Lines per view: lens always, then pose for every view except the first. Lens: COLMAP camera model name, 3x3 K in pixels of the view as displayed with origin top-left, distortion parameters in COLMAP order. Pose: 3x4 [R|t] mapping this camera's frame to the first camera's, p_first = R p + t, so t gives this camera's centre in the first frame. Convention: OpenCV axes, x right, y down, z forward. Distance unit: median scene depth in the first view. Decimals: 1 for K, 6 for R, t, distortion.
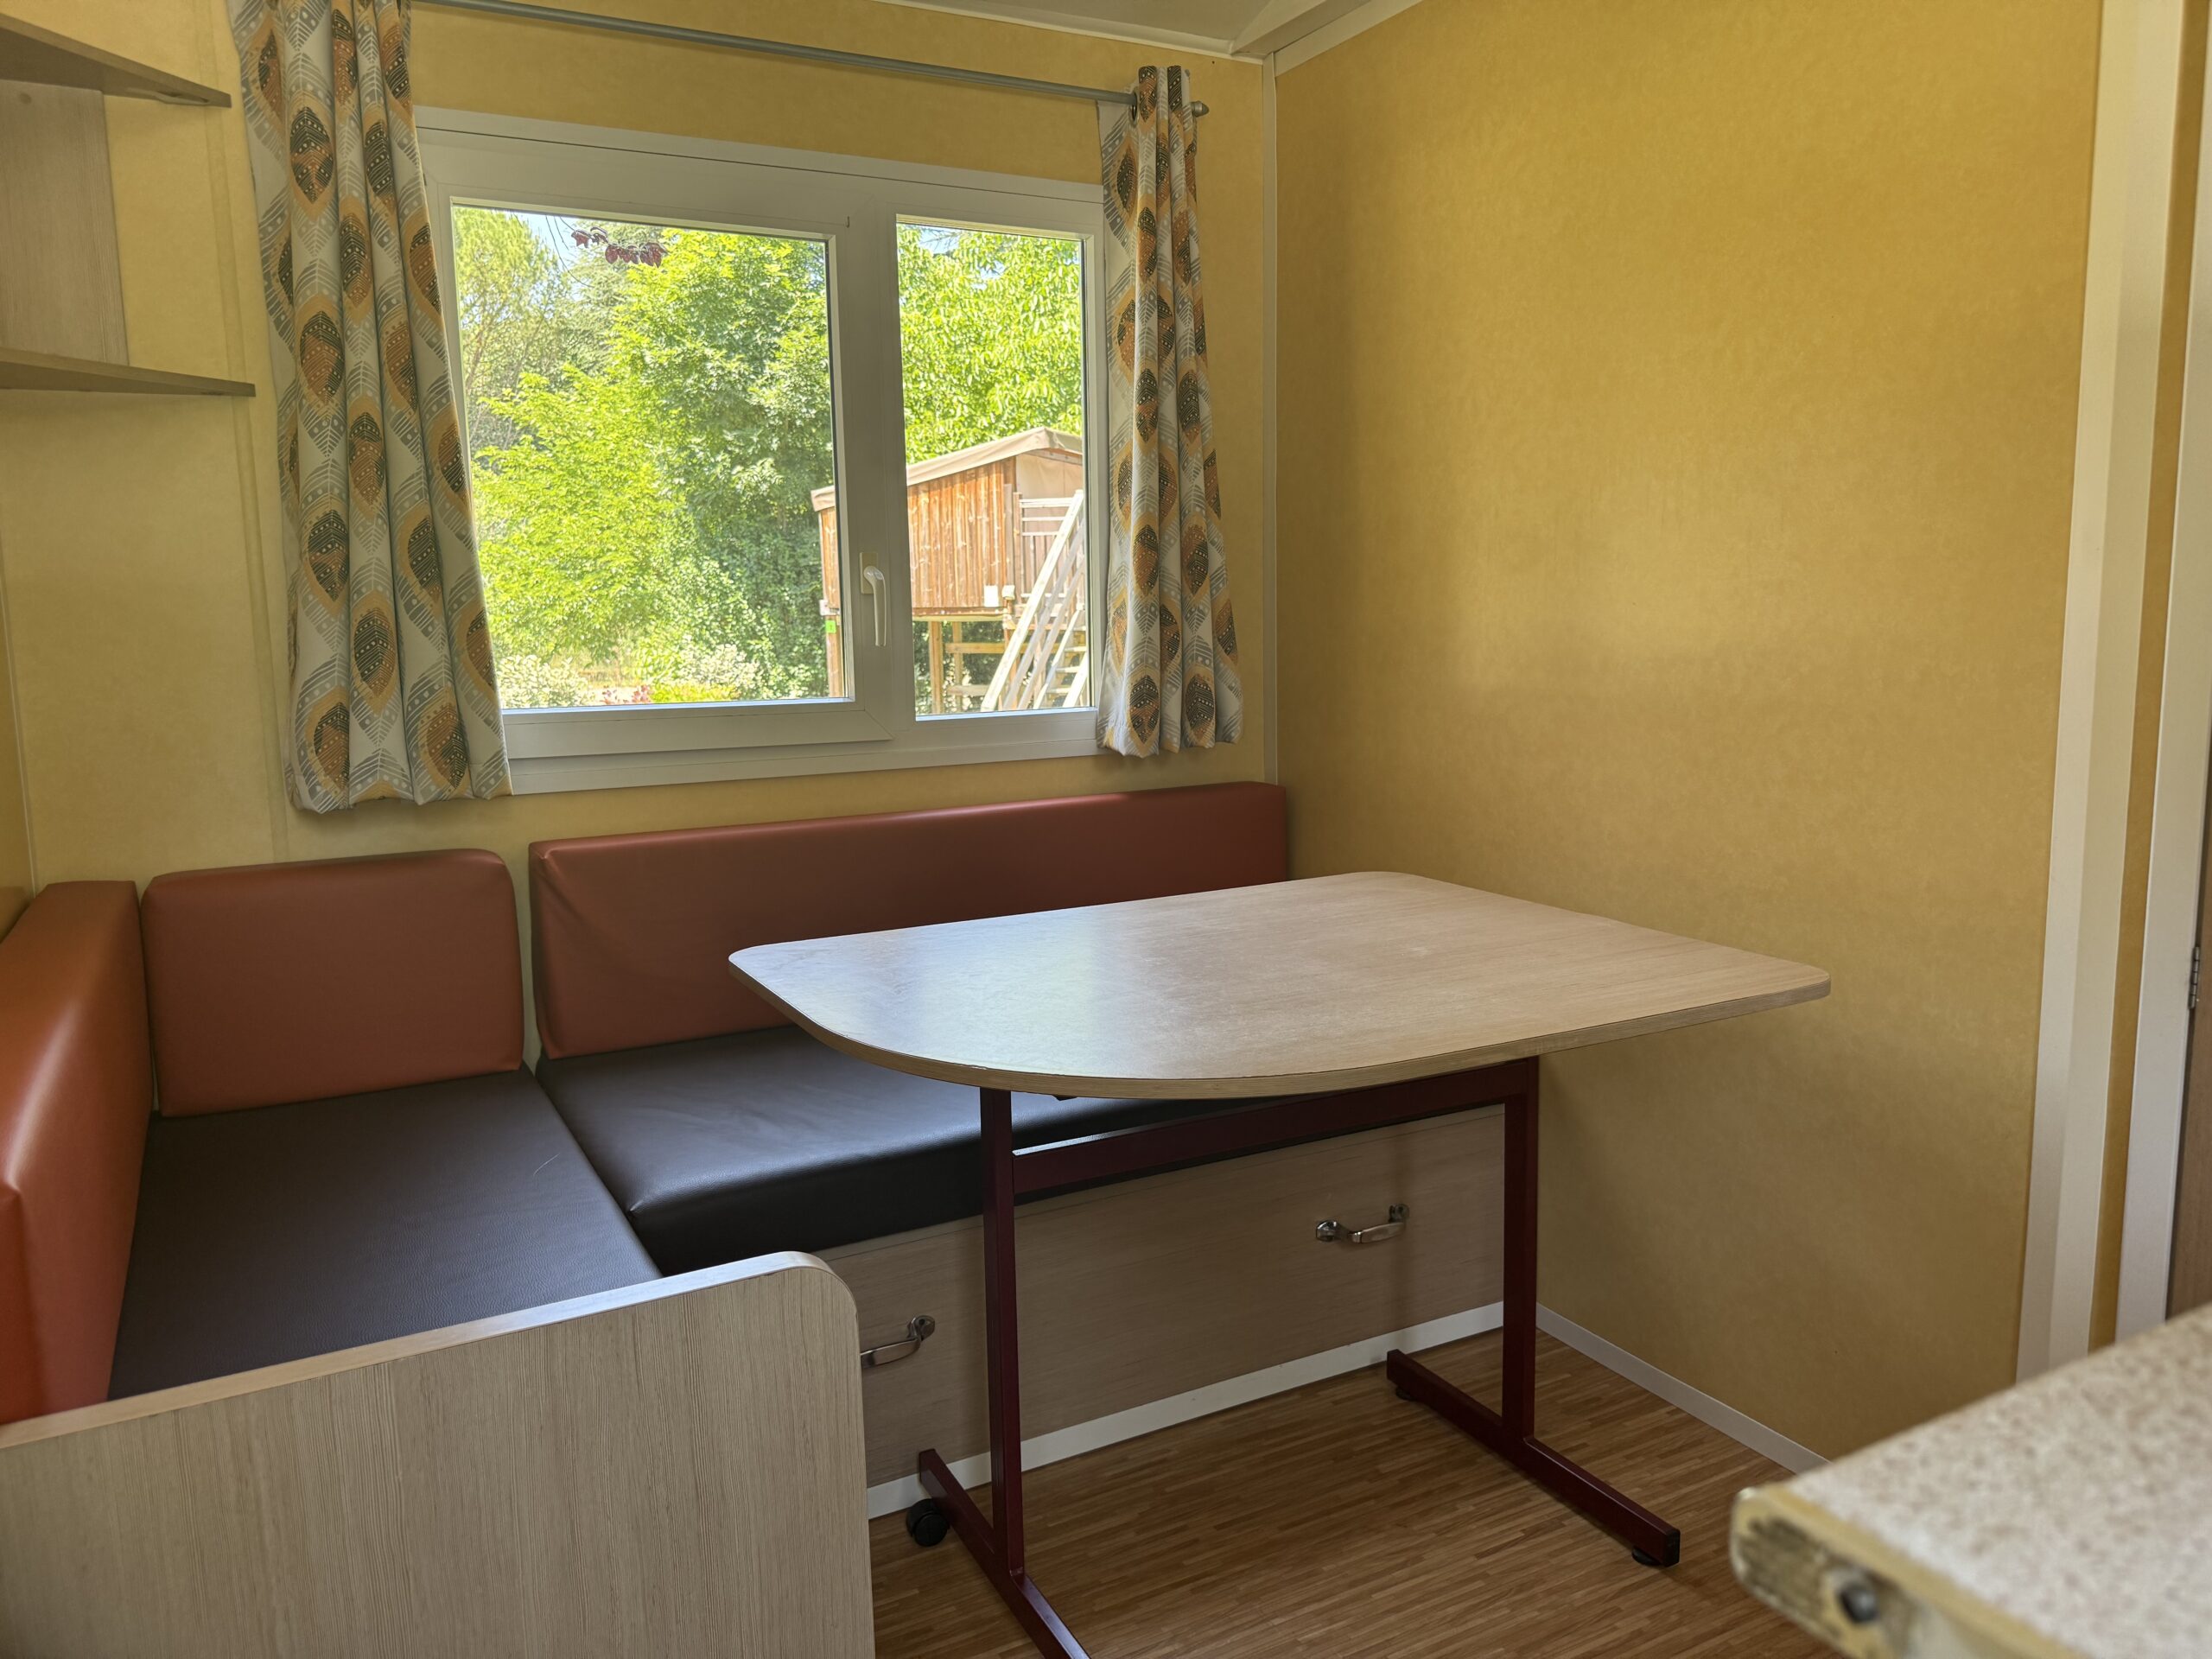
lens RADIAL K [[1614.5, 0, 1107.7], [0, 1614.5, 825.9], [0, 0, 1]] dist [0.068013, -0.008864]
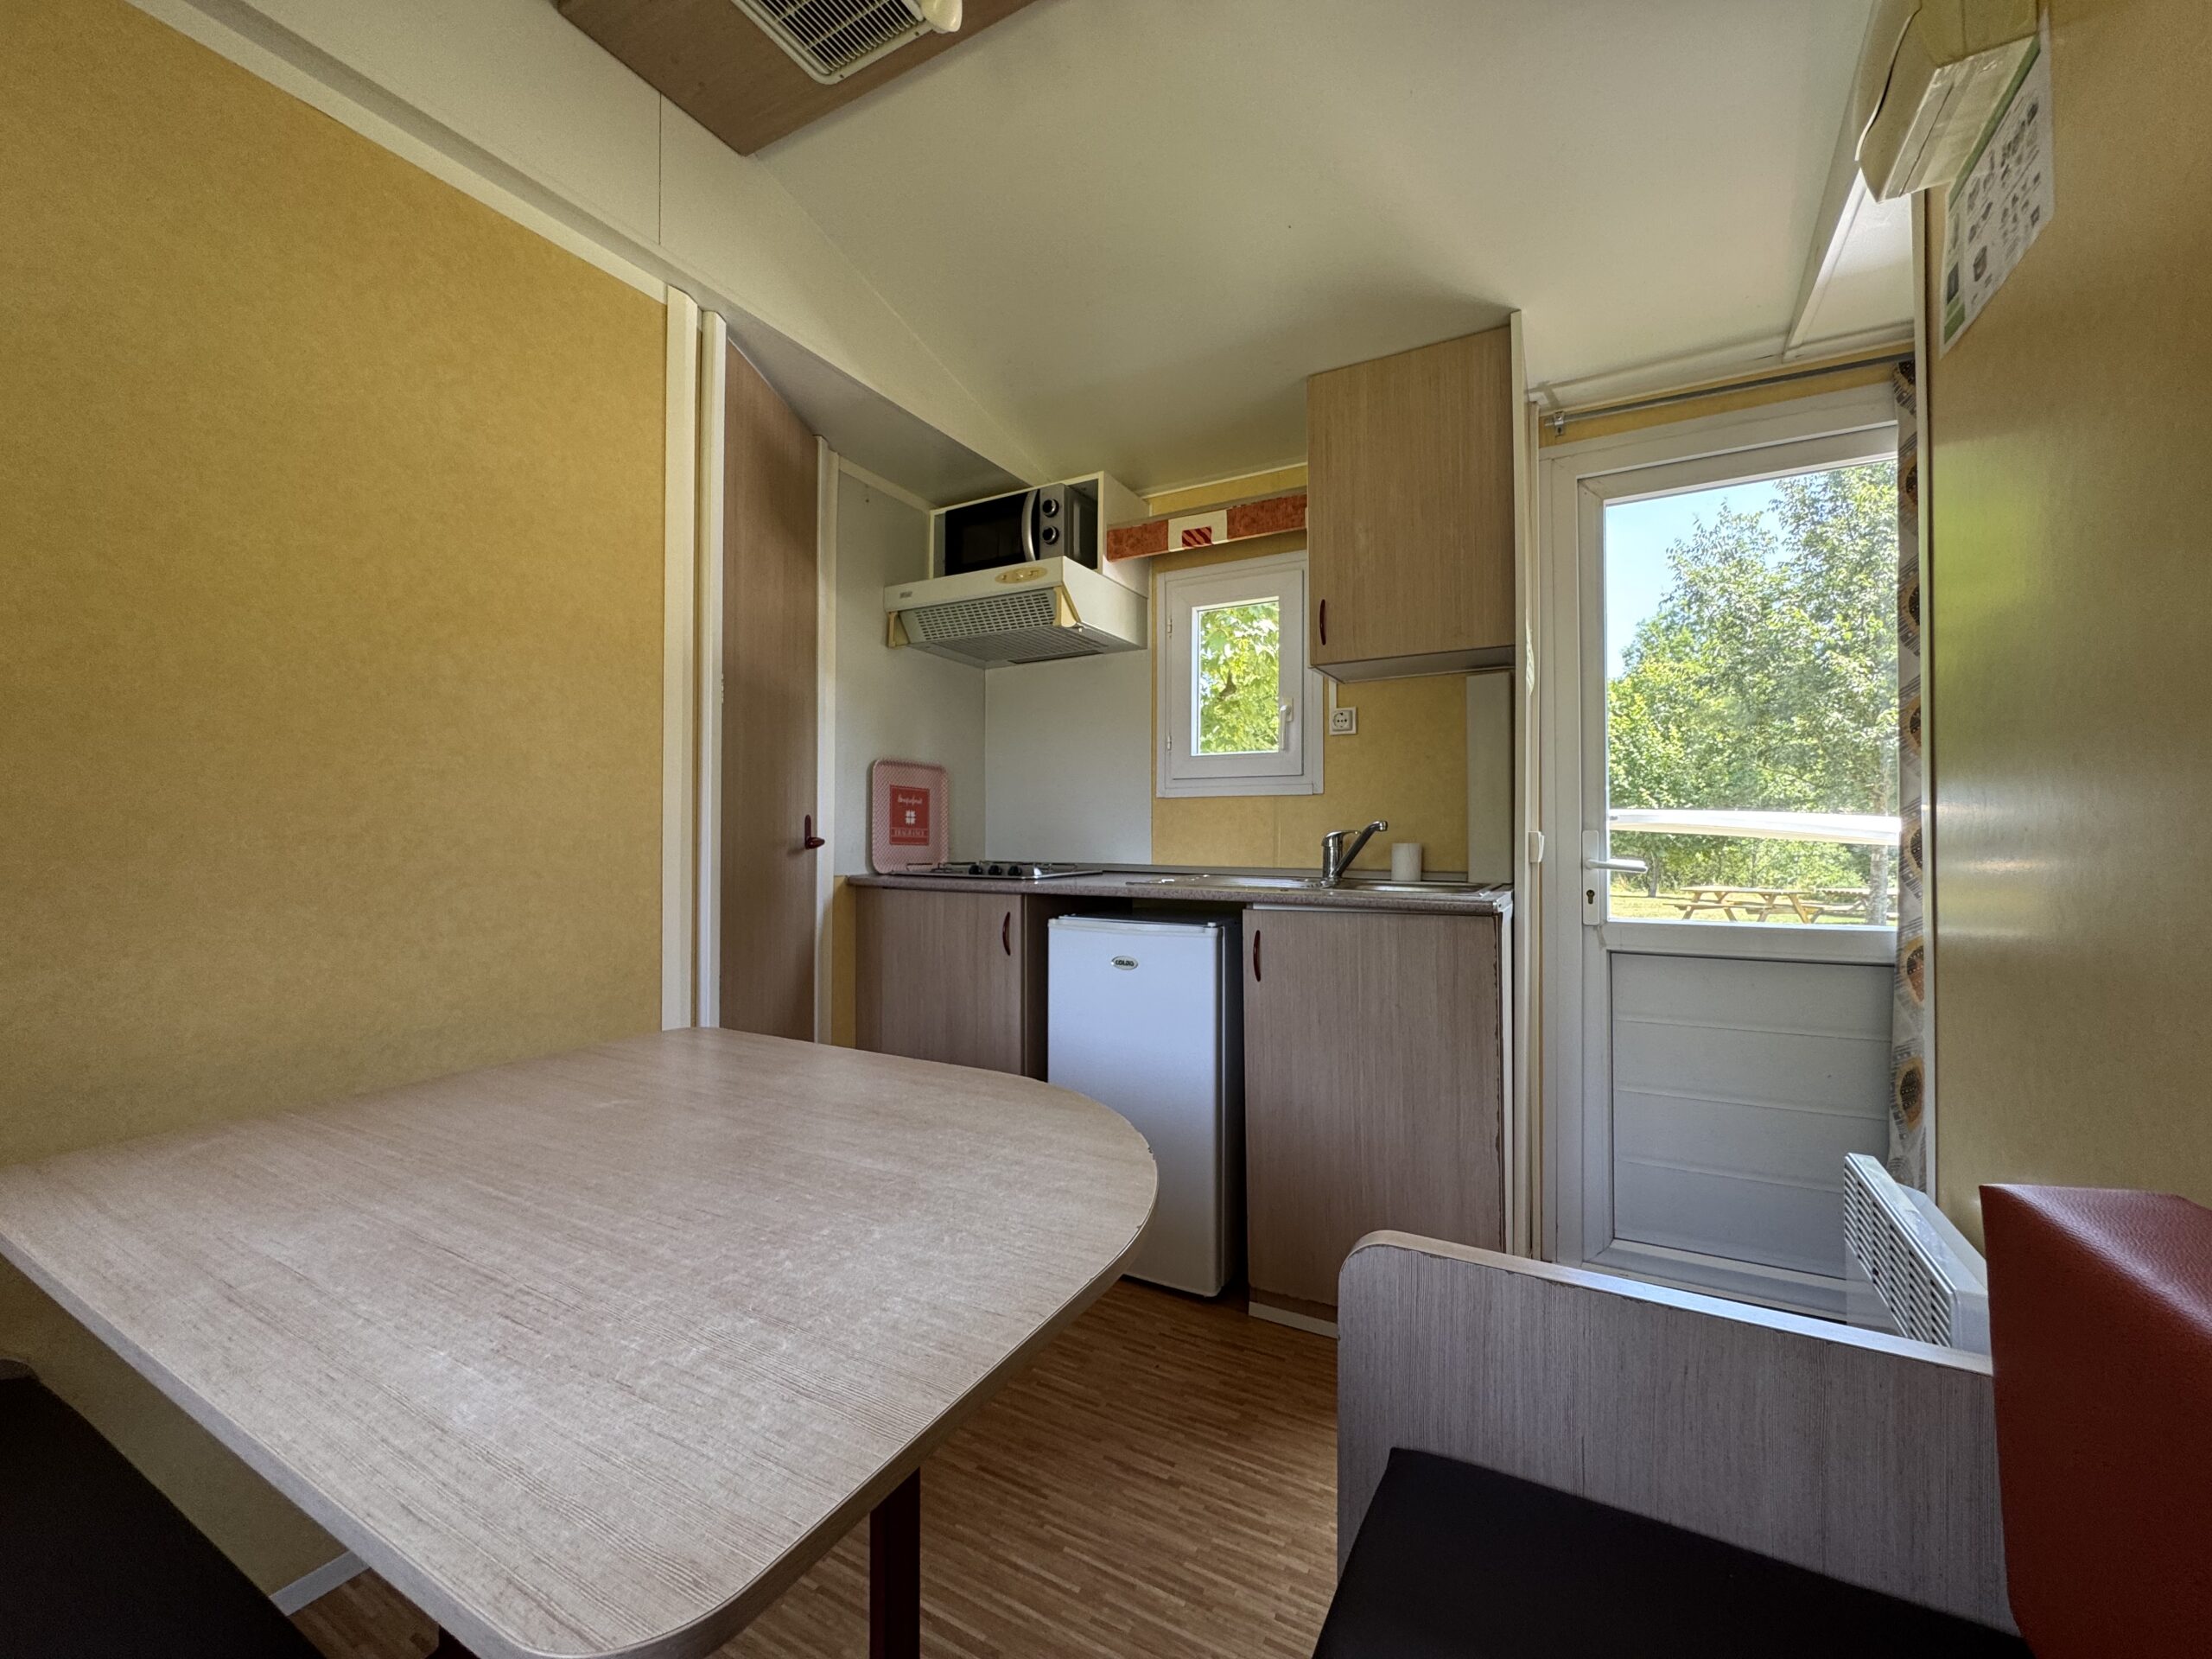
lens RADIAL K [[891.5, 0, 1103.7], [0, 891.5, 823.3], [0, 0, 1]] dist [-0.001360, -0.000172]
pose [[-0.537253, 0.021763, 0.843141, -0.524265], [0.130868, 0.989711, 0.057844, -0.104610], [-0.833207, 0.141417, -0.534573, 1.181976]]
